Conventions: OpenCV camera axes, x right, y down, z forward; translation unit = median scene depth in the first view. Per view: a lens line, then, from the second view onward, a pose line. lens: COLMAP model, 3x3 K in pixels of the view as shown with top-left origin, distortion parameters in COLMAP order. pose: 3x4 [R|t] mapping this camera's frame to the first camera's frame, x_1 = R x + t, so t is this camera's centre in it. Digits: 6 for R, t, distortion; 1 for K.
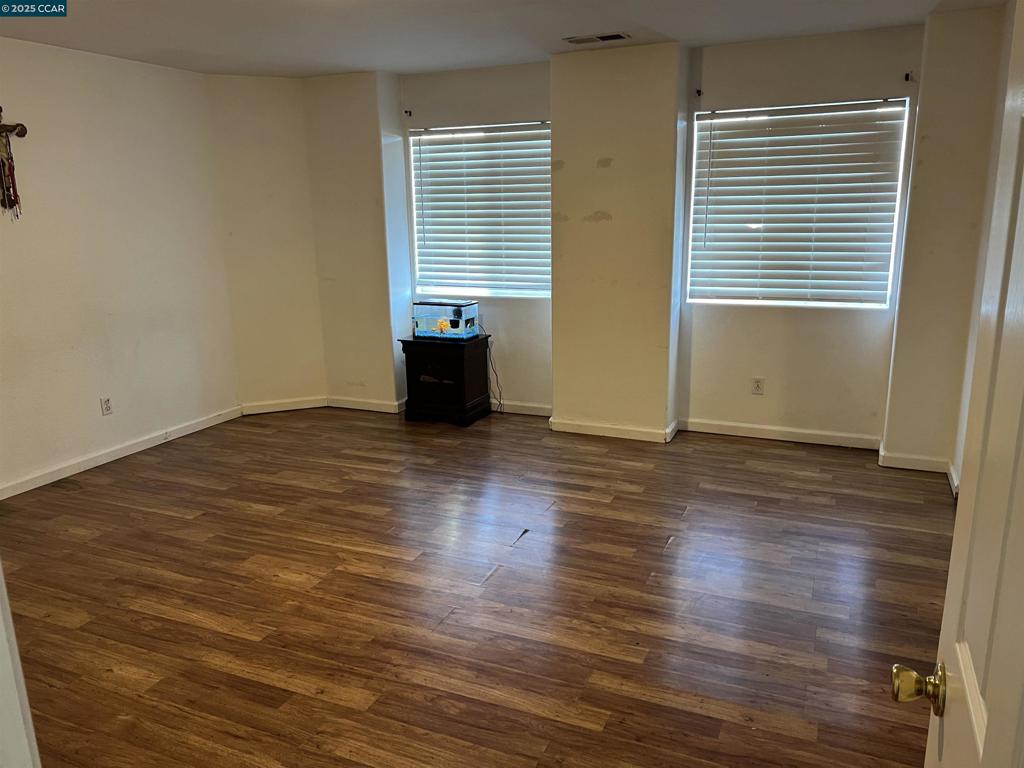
lens RADIAL K [[769.6, 0, 511.4], [0, 769.6, 386.3], [0, 0, 1]] dist [0.016108, 0.006447]
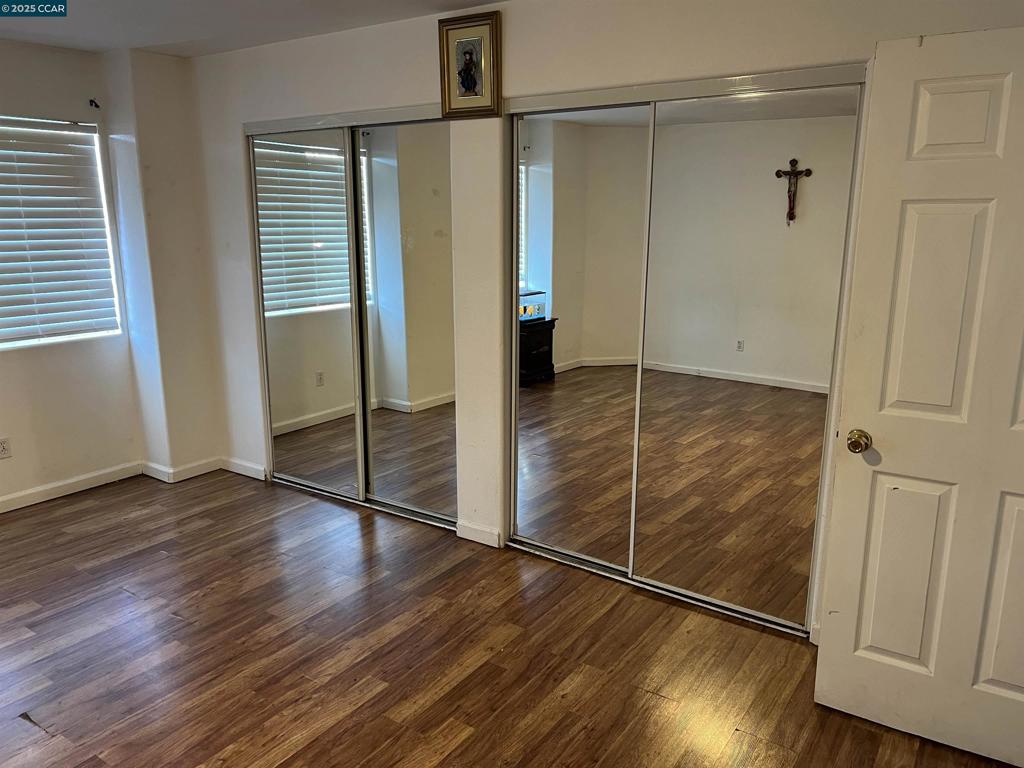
lens RADIAL K [[769.6, 0, 511.8], [0, 769.6, 383.6], [0, 0, 1]] dist [0.016108, 0.006447]
pose [[0.188919, -0.193587, 0.962722, -0.405940], [0.221815, 0.963450, 0.150206, -0.079896], [-0.956613, 0.185169, 0.224954, 0.316436]]
